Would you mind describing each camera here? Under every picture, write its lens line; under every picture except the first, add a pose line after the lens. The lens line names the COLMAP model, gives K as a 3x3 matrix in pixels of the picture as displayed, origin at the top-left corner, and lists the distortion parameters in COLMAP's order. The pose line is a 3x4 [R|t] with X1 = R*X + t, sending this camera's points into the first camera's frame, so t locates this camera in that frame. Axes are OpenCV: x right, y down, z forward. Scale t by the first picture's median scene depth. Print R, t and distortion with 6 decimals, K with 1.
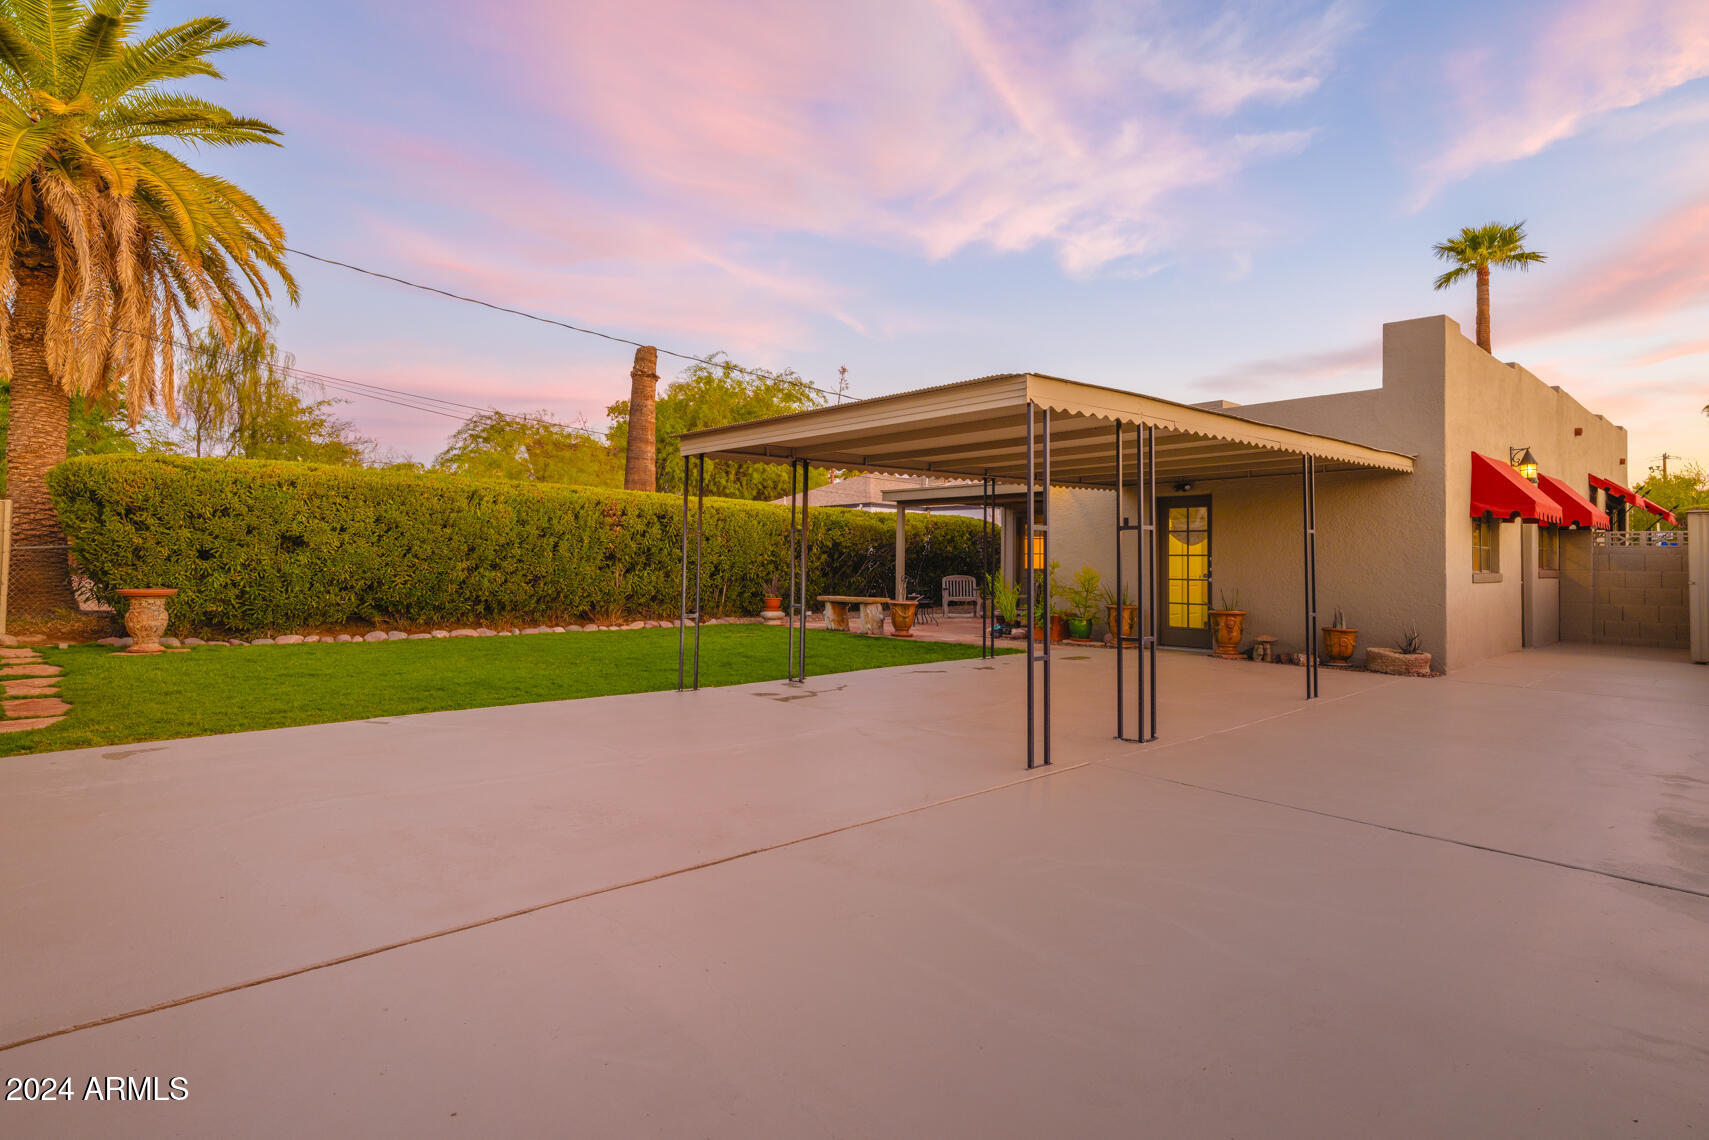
lens RADIAL K [[904.7, 0, 854.5], [0, 904.7, 570.0], [0, 0, 1]] dist [-0.000091, -0.000040]
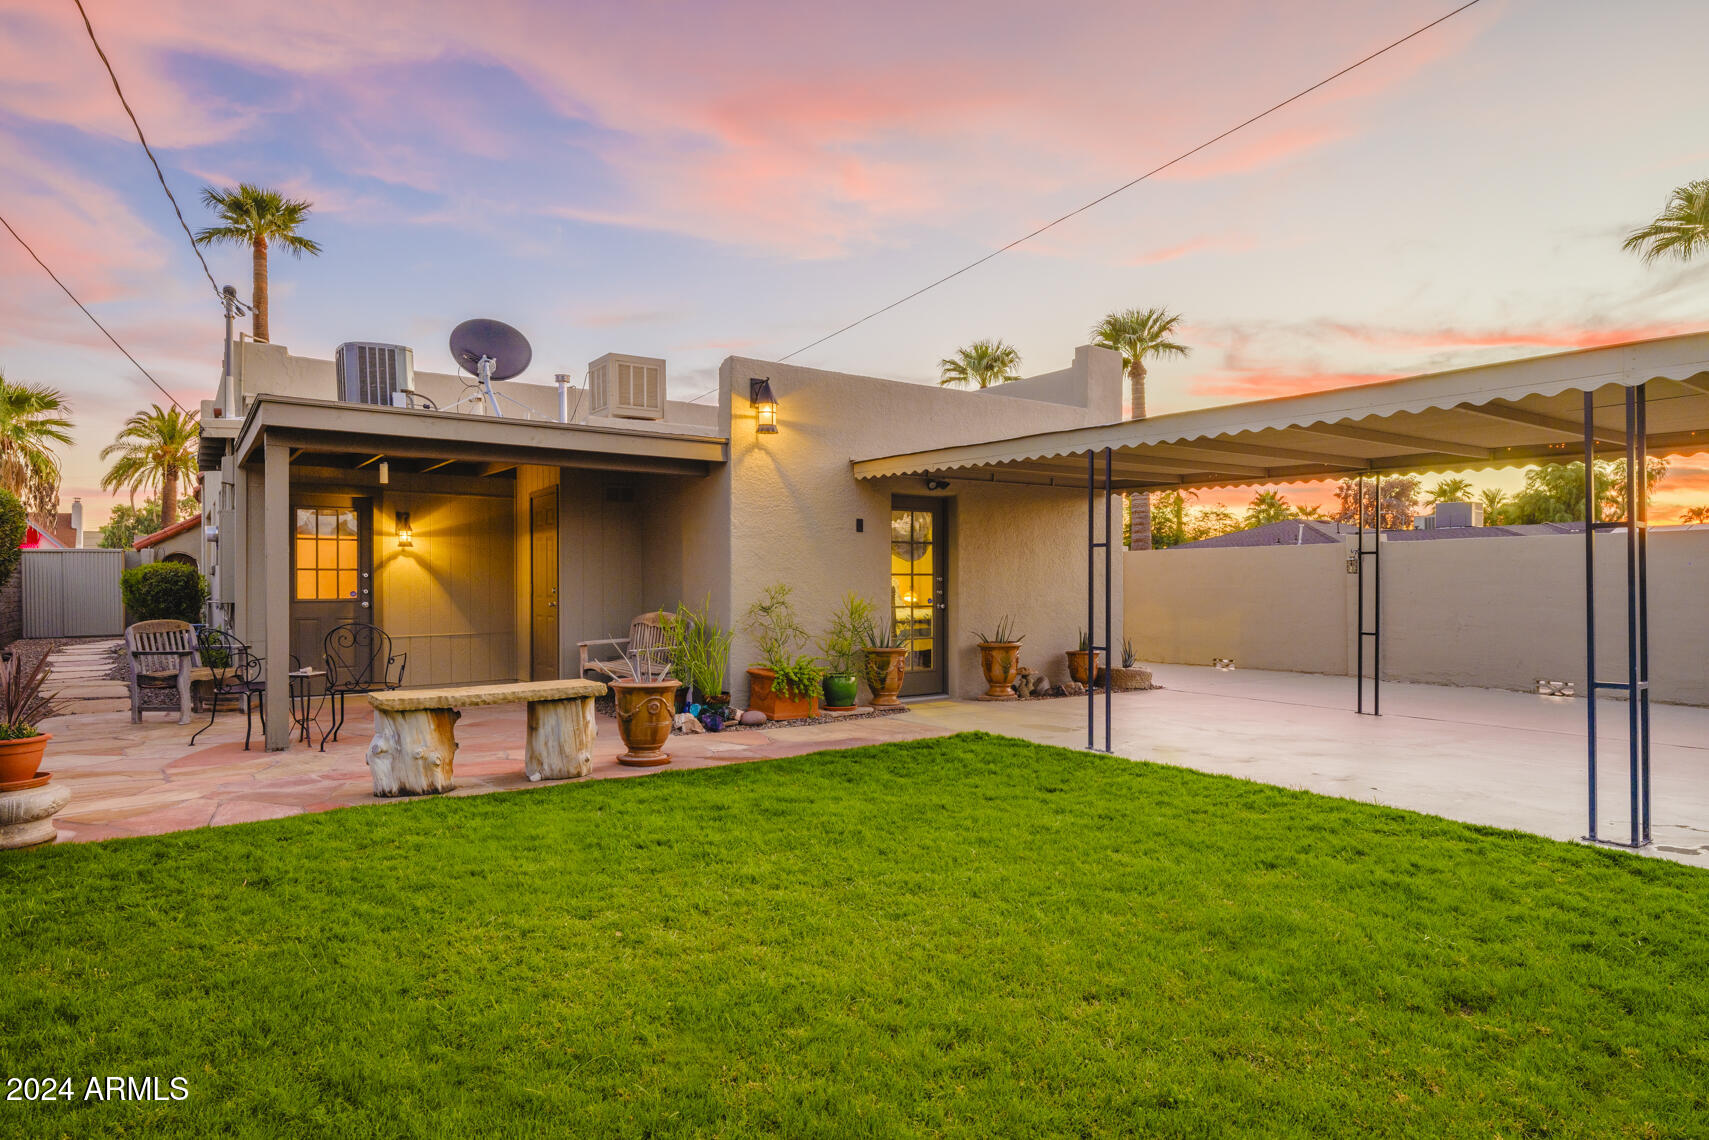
lens RADIAL K [[977.5, 0, 854.5], [0, 977.5, 570.0], [0, 0, 1]] dist [-0.000788, -0.000219]
pose [[0.115492, 0.005775, 0.993292, -0.161661], [0.013222, 0.999886, -0.007351, -0.005188], [-0.993220, 0.013983, 0.115403, 0.344708]]
